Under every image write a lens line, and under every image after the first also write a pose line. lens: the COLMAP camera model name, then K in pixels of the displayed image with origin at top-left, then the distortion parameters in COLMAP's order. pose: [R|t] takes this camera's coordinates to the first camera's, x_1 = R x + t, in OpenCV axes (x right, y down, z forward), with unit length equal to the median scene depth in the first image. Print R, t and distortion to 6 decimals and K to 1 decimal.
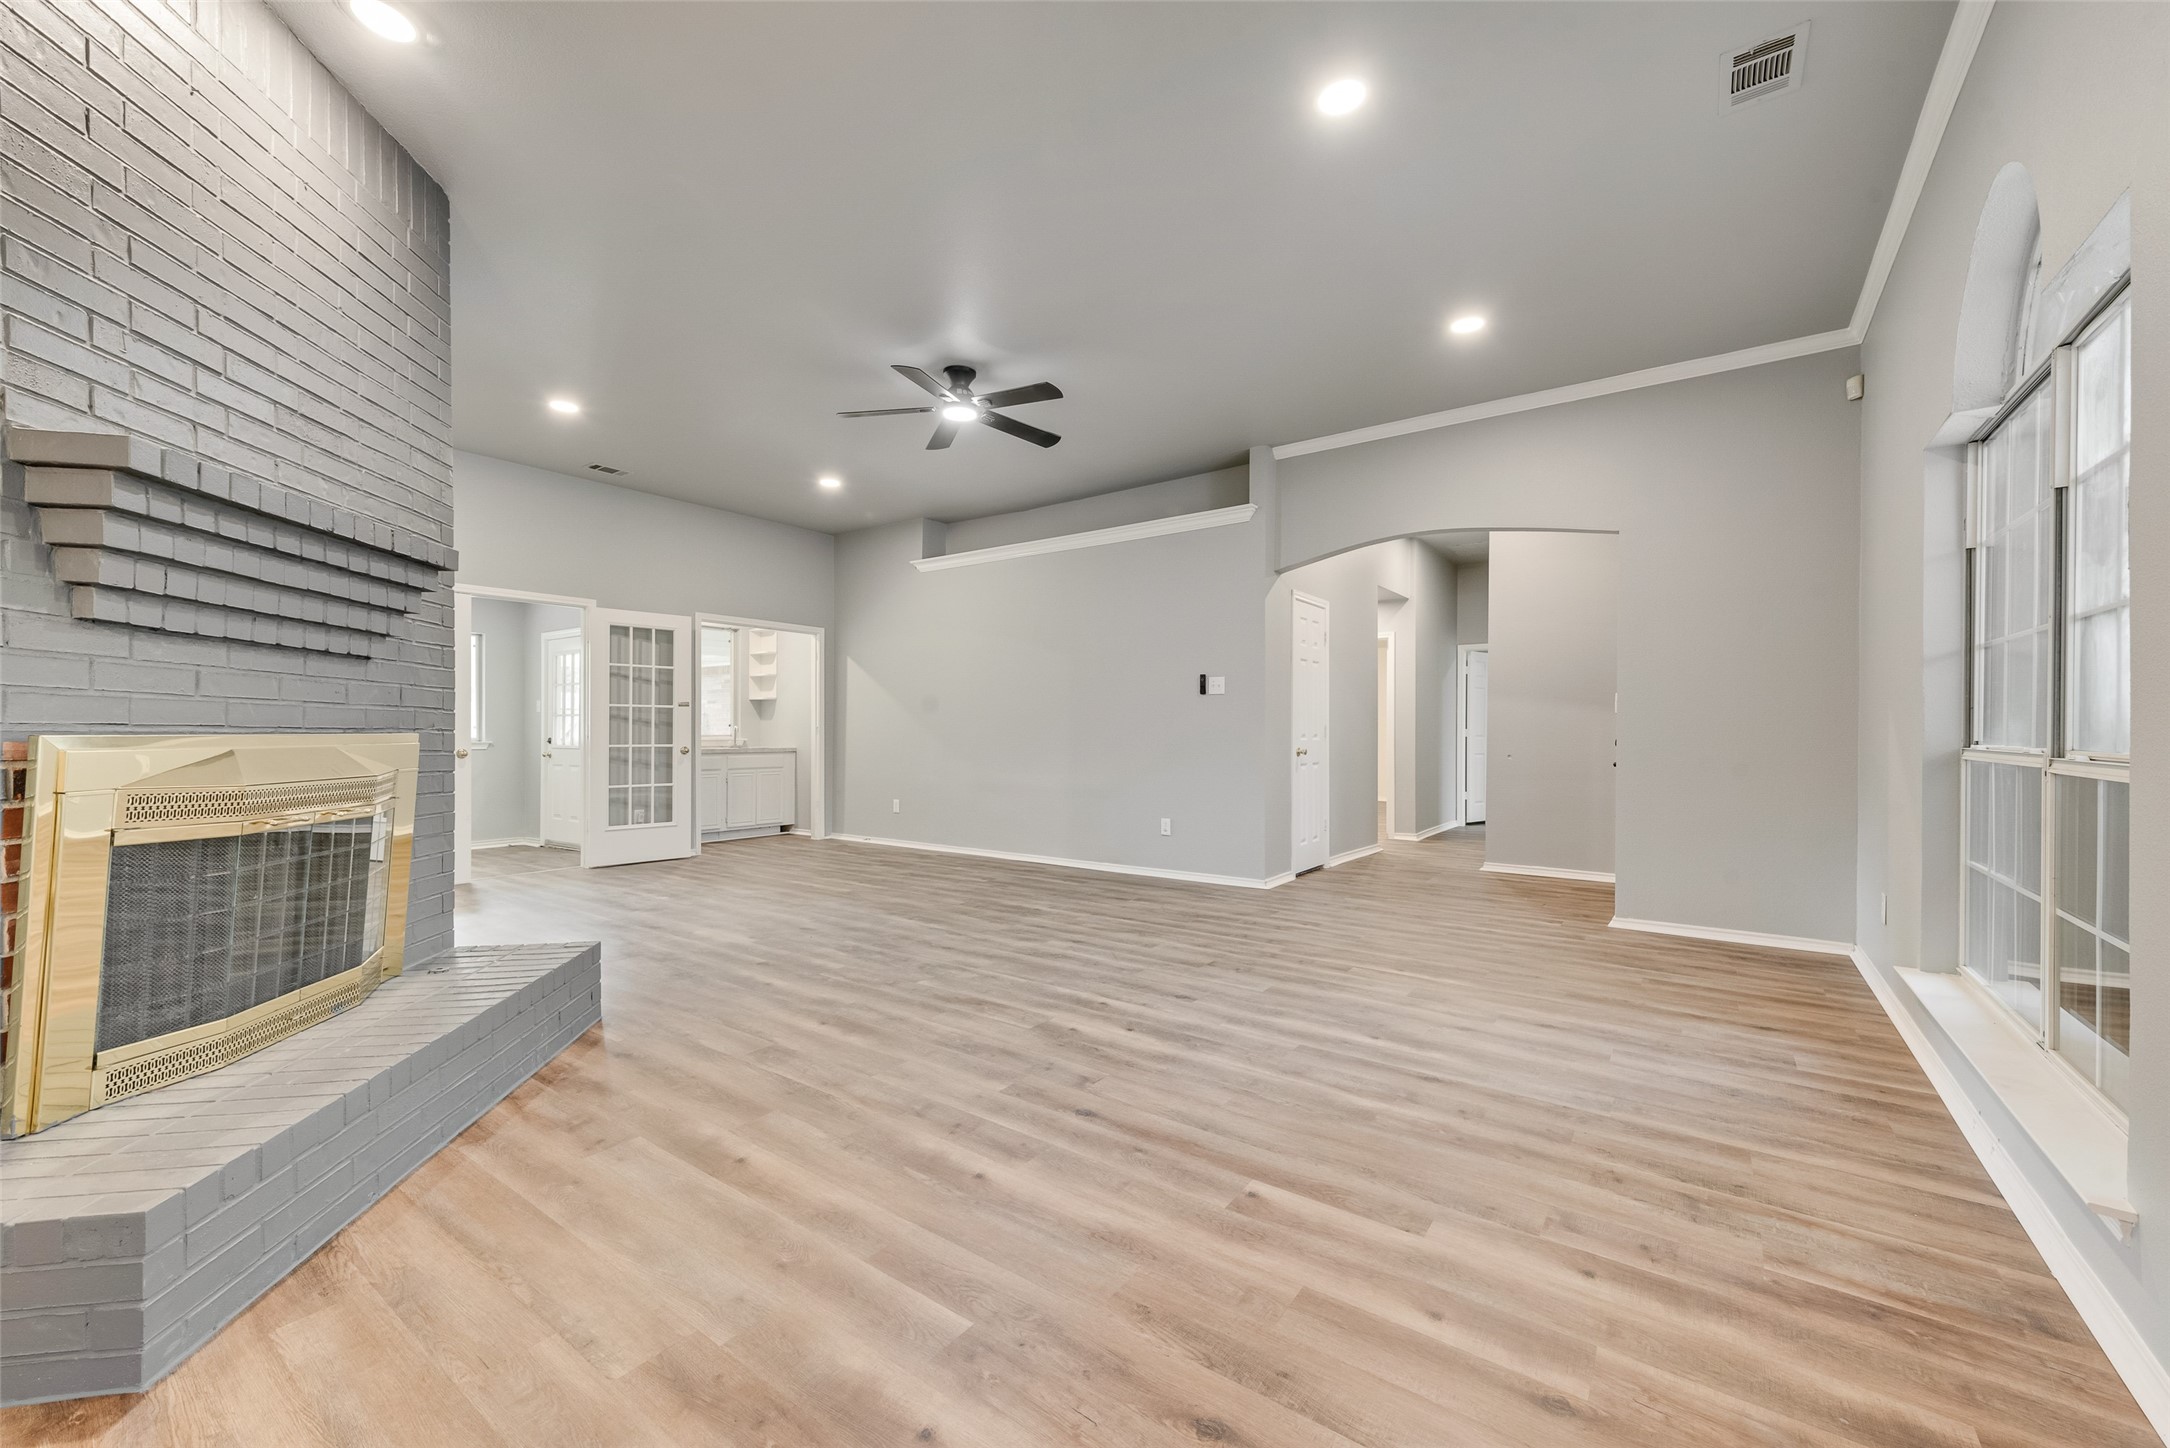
lens RADIAL K [[849.0, 0, 1089.4], [0, 849.0, 737.7], [0, 0, 1]] dist [0.000393, 0.000061]
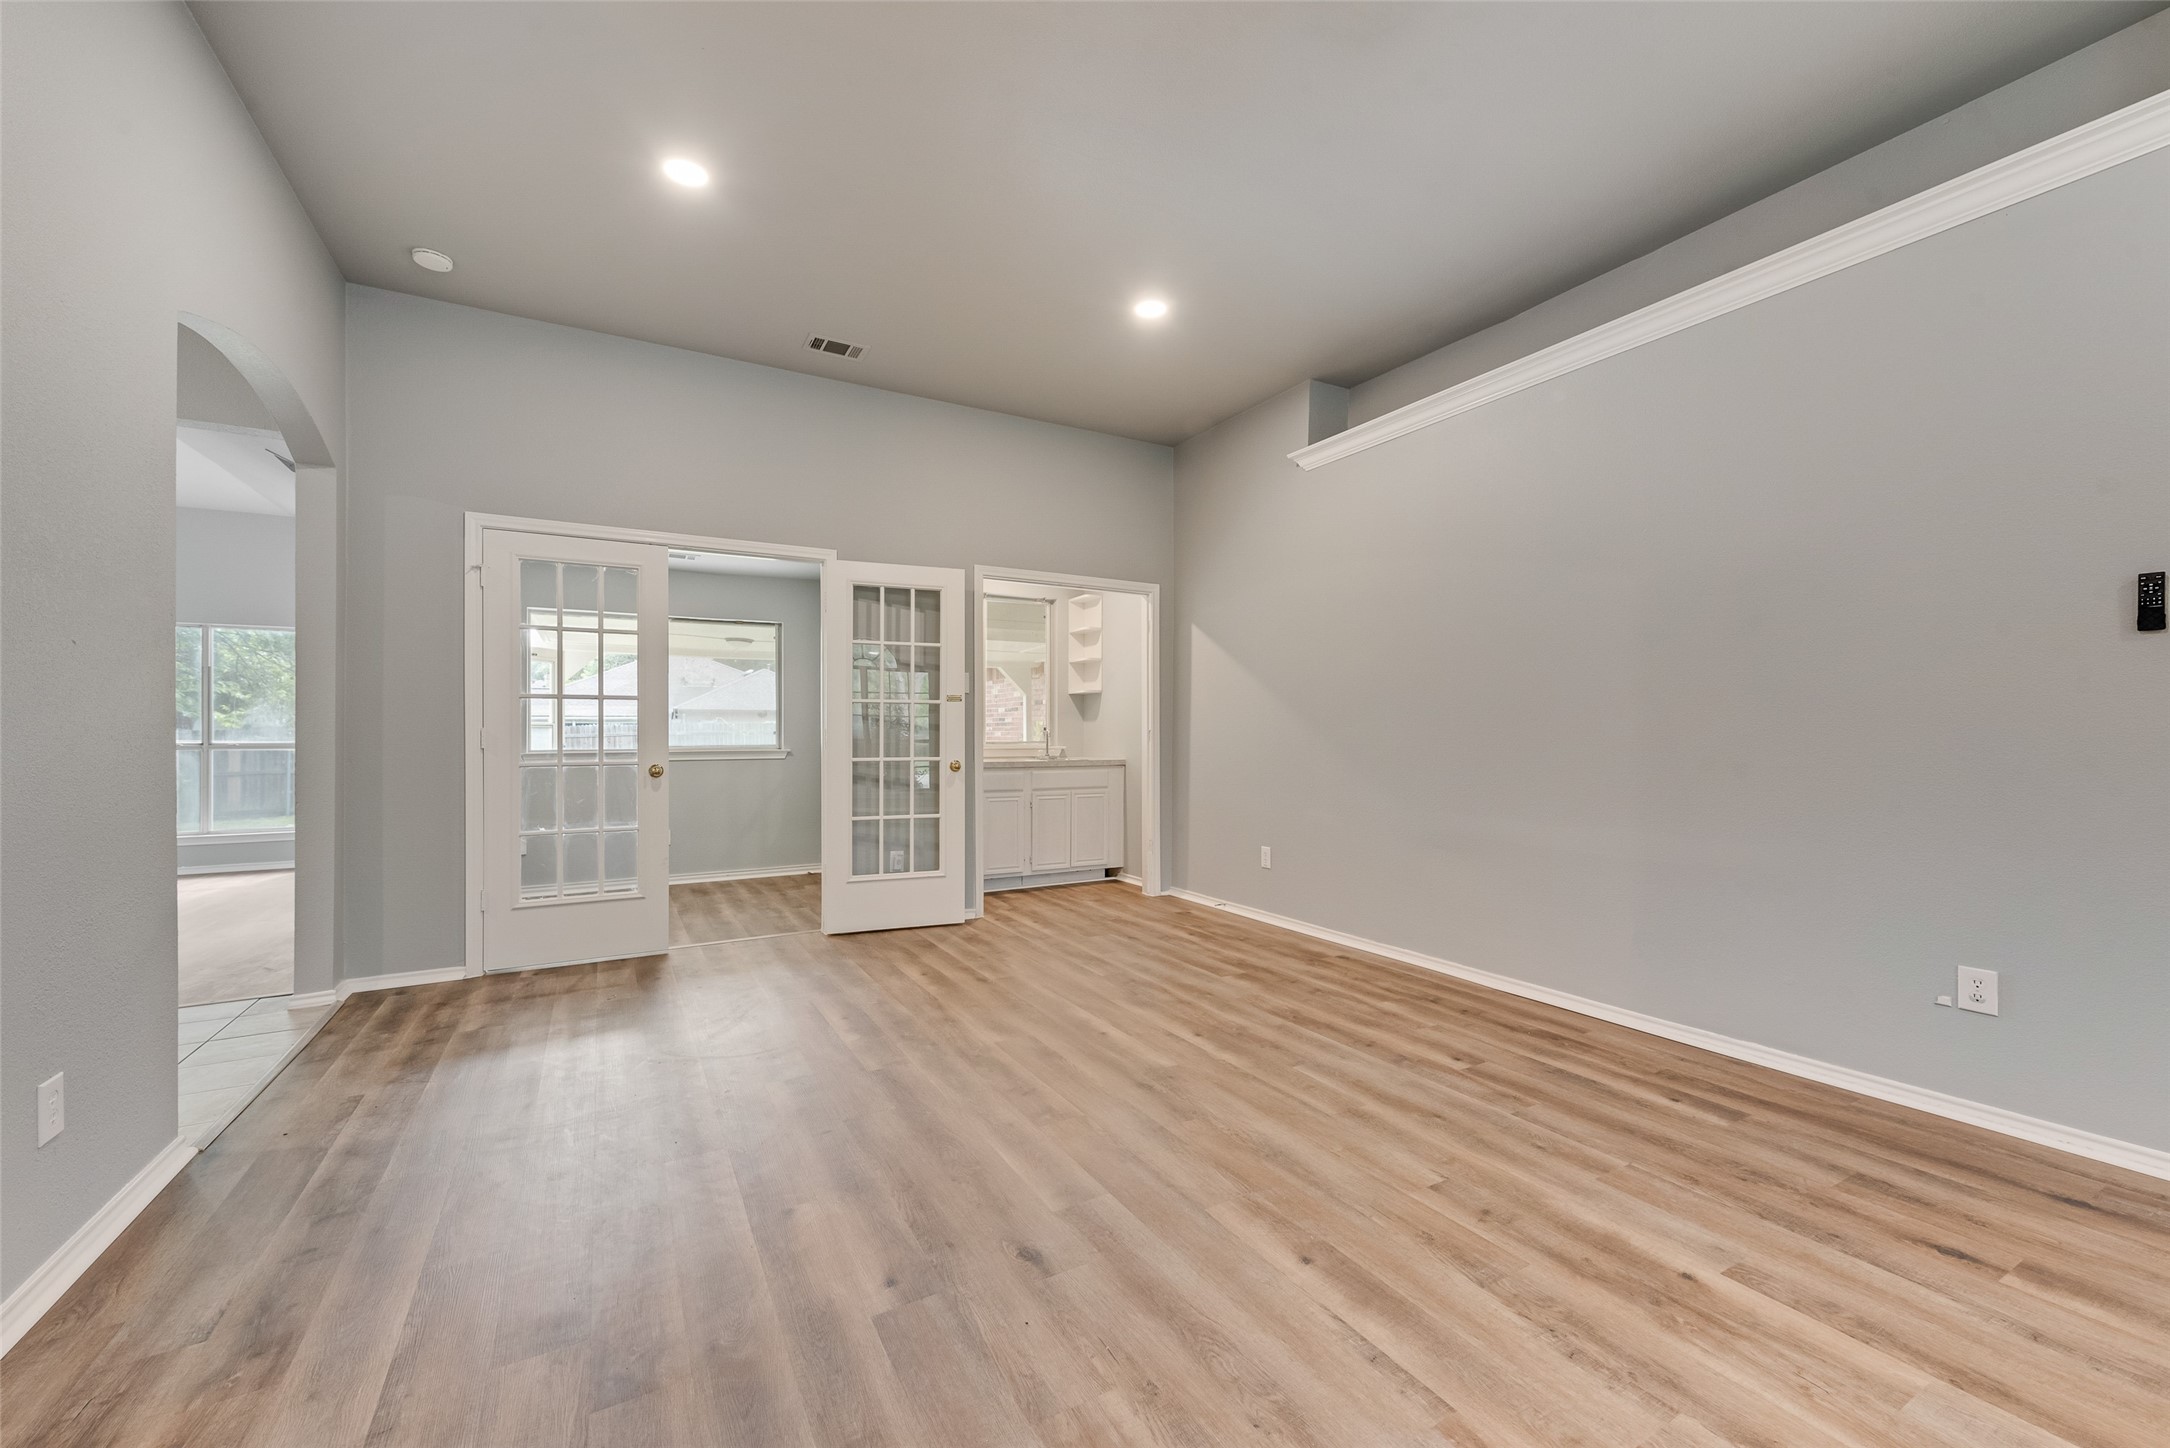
lens RADIAL K [[849.0, 0, 1089.4], [0, 849.0, 737.7], [0, 0, 1]] dist [0.000393, 0.000061]
pose [[0.909701, -0.002804, -0.415254, -0.096262], [0.001767, 0.999994, -0.002881, -0.005398], [0.415259, 0.001887, 0.909701, 0.422579]]
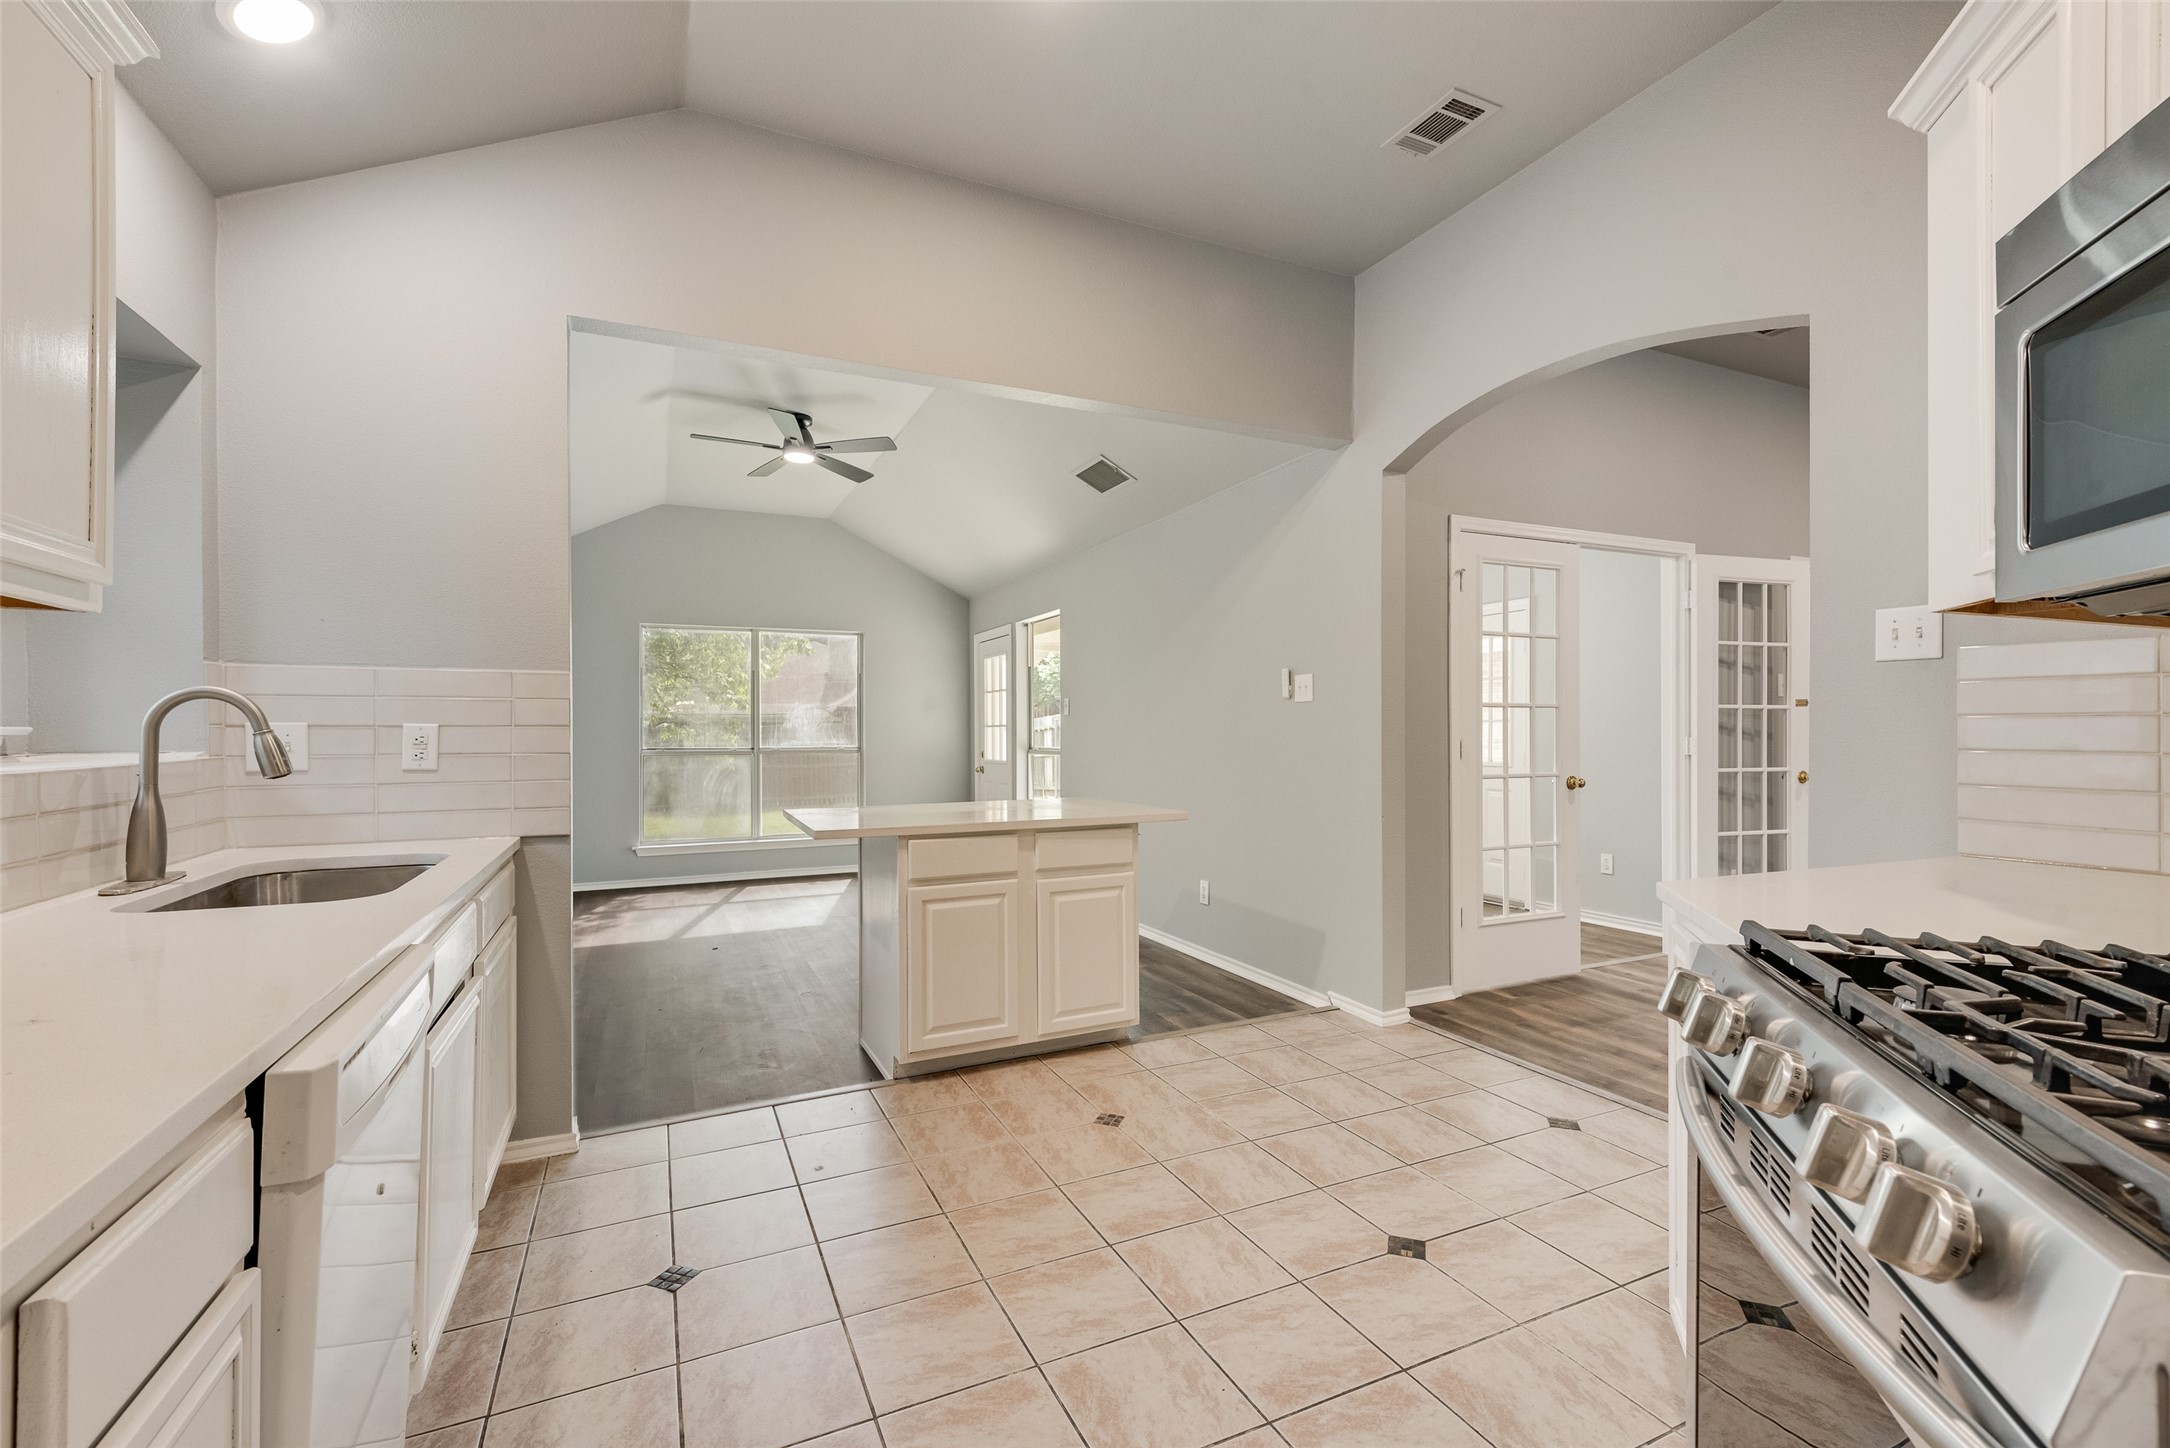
lens RADIAL K [[916.9, 0, 1086.8], [0, 916.9, 751.1], [0, 0, 1]] dist [0.021674, 0.000319]
pose [[0.871588, 0.006090, -0.490200, -0.595205], [0.002716, 0.999848, 0.017250, -0.017077], [0.490231, -0.016367, 0.871439, 0.148560]]
